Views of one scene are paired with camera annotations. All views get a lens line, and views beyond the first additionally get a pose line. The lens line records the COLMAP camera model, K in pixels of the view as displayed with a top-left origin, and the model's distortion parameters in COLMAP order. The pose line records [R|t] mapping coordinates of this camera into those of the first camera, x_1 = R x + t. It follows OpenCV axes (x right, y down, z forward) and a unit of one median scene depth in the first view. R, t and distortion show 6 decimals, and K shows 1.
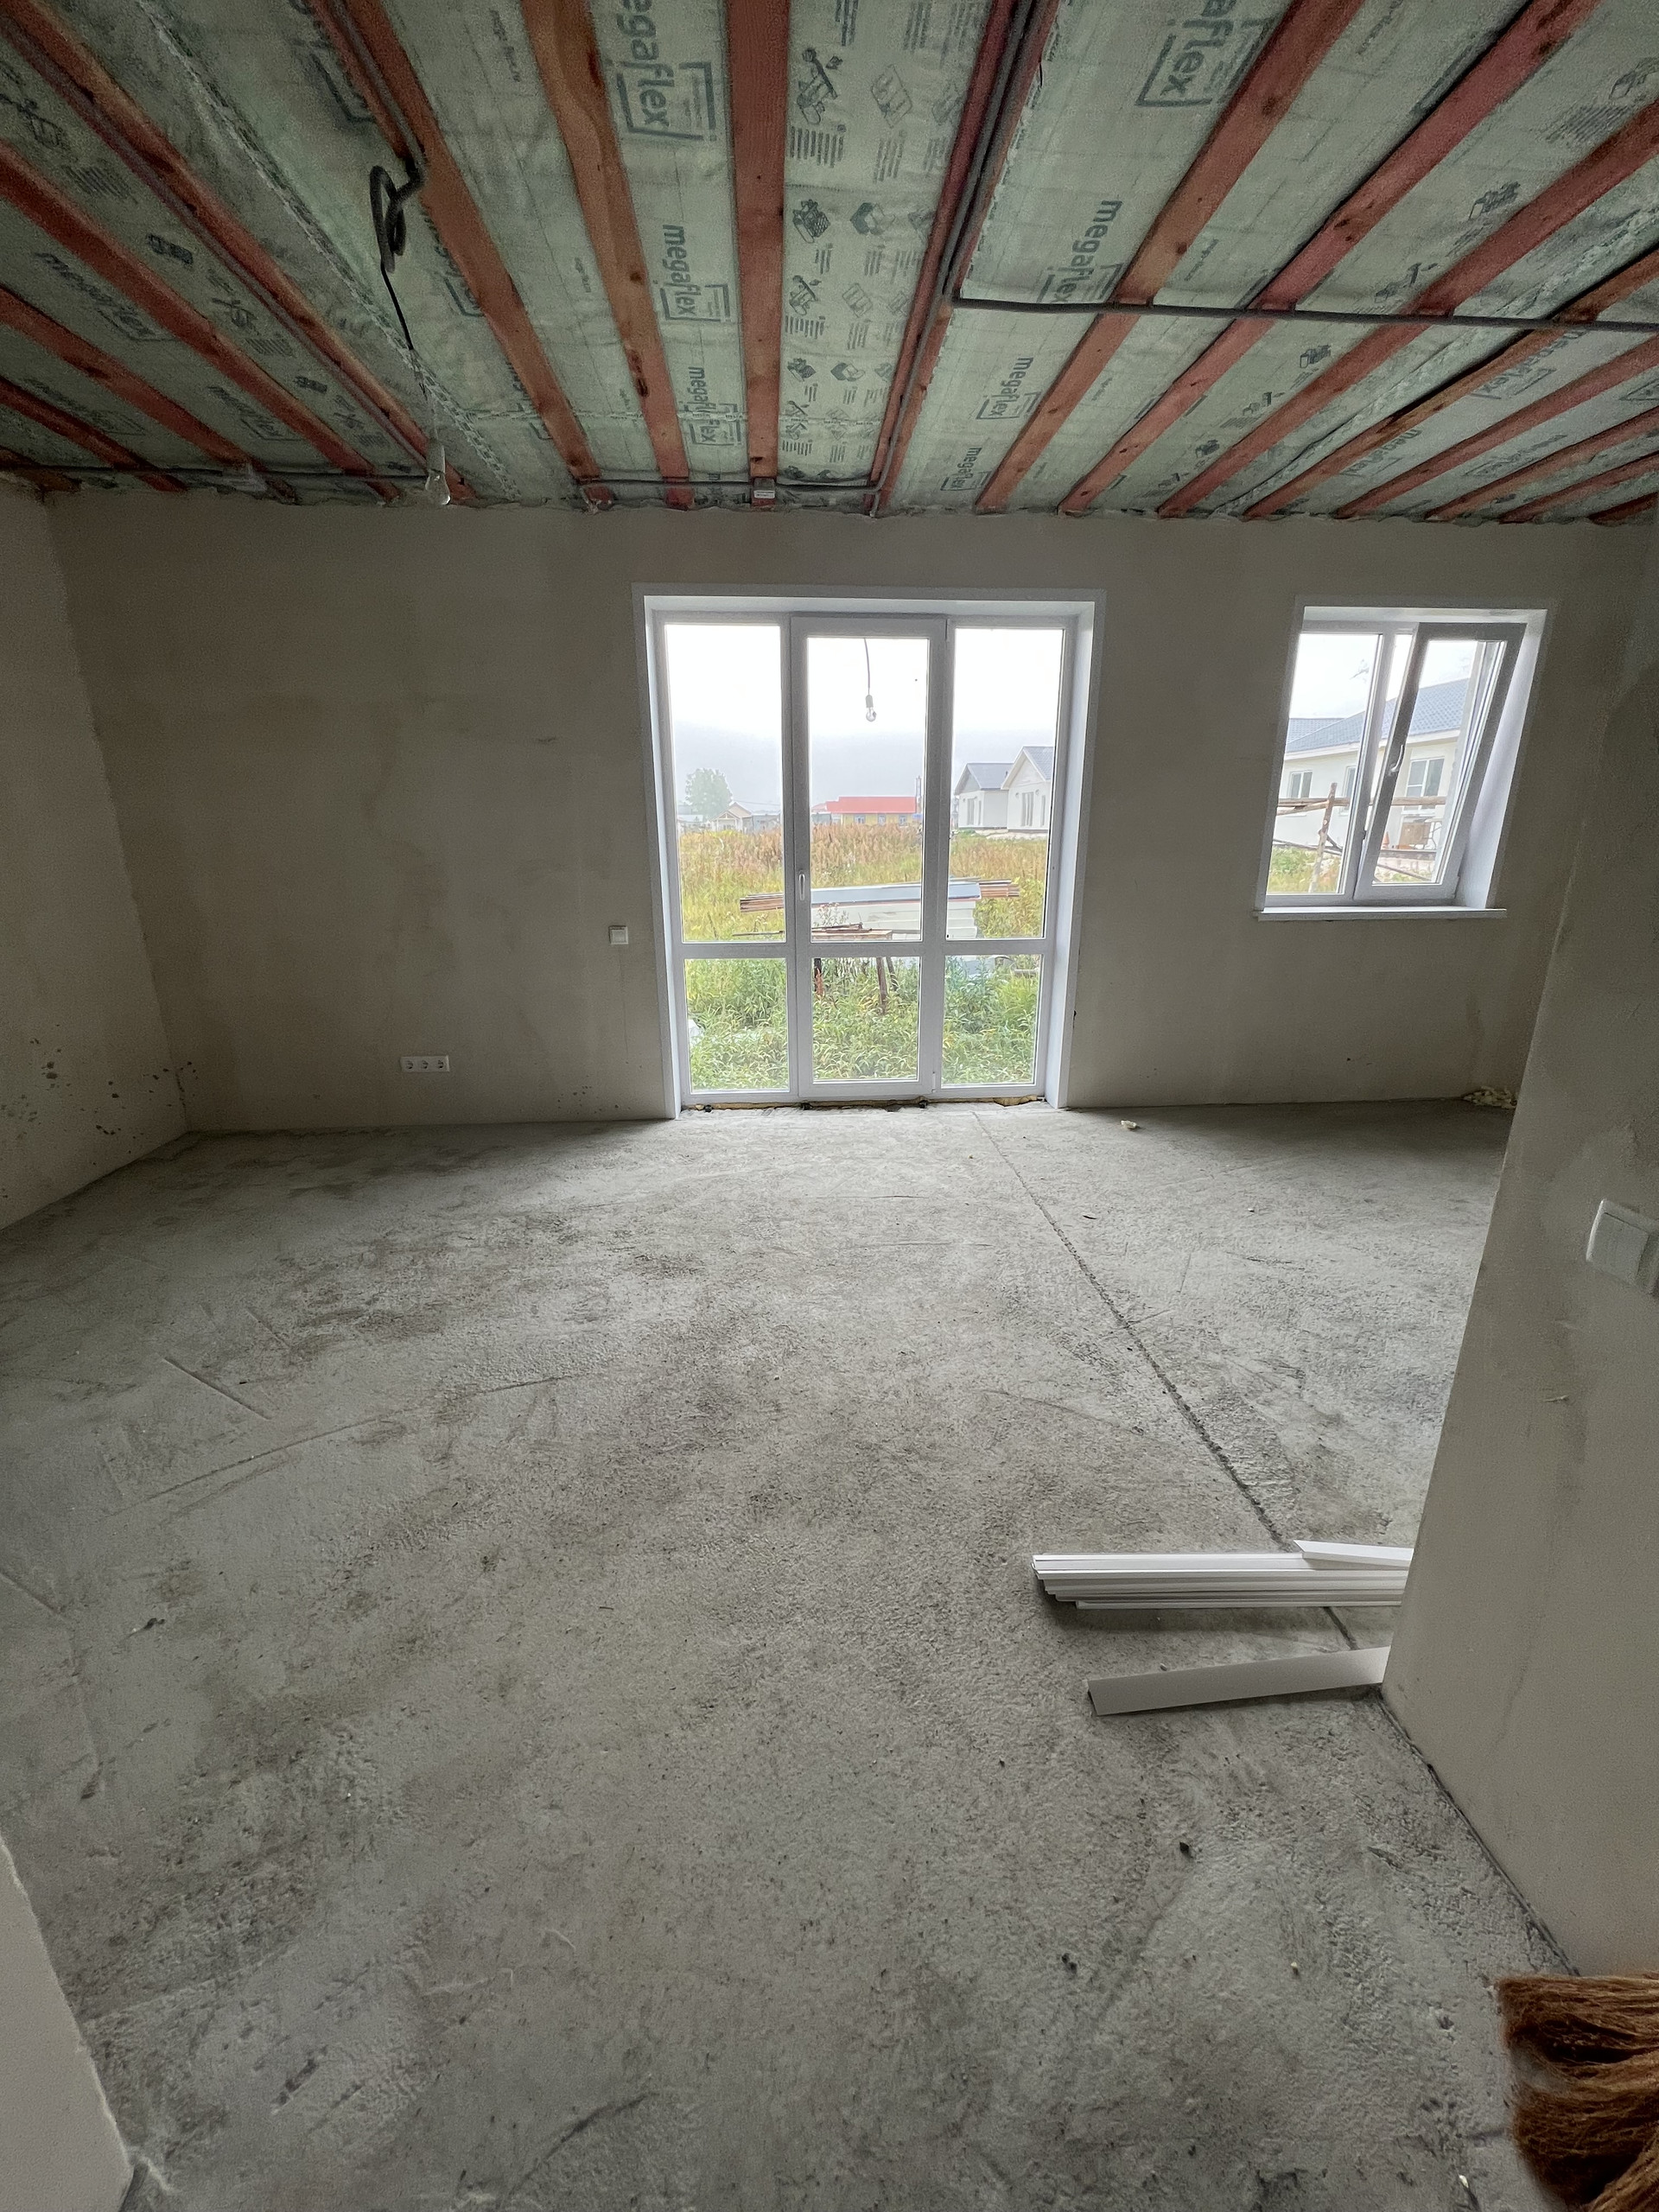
lens RADIAL K [[887.3, 0, 831.9], [0, 887.3, 1112.1], [0, 0, 1]] dist [0.003260, -0.000002]
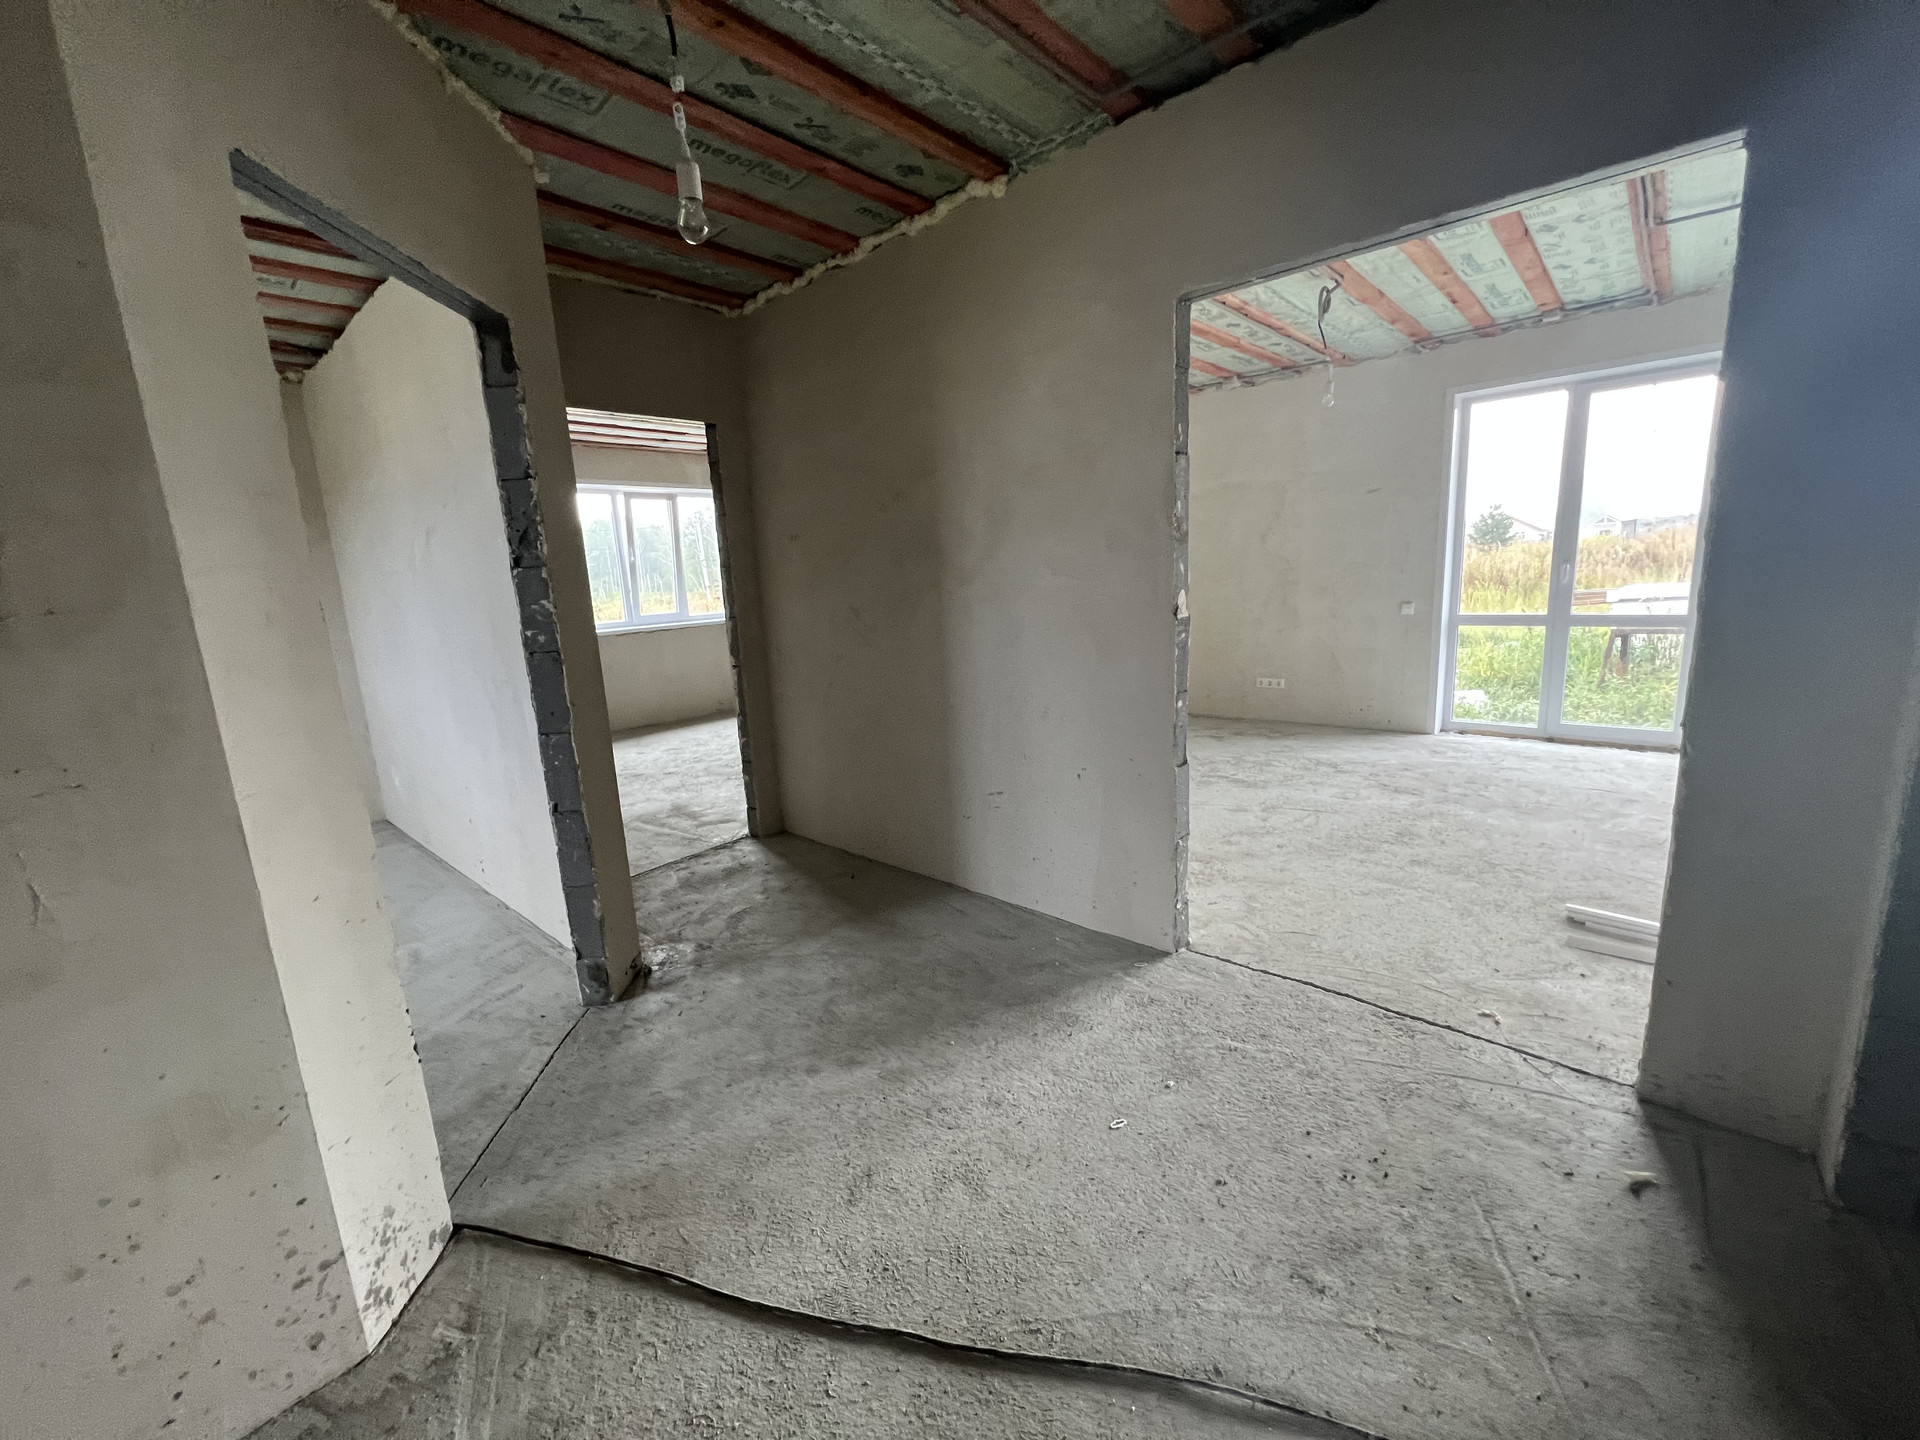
lens RADIAL K [[770.2, 0, 957.4], [0, 770.2, 720.4], [0, 0, 1]] dist [0.003260, -0.000002]
pose [[0.697298, 0.101386, -0.709575, 0.258334], [-0.164358, 0.986186, -0.020605, 0.210136], [0.697683, 0.130992, 0.704329, -0.644902]]
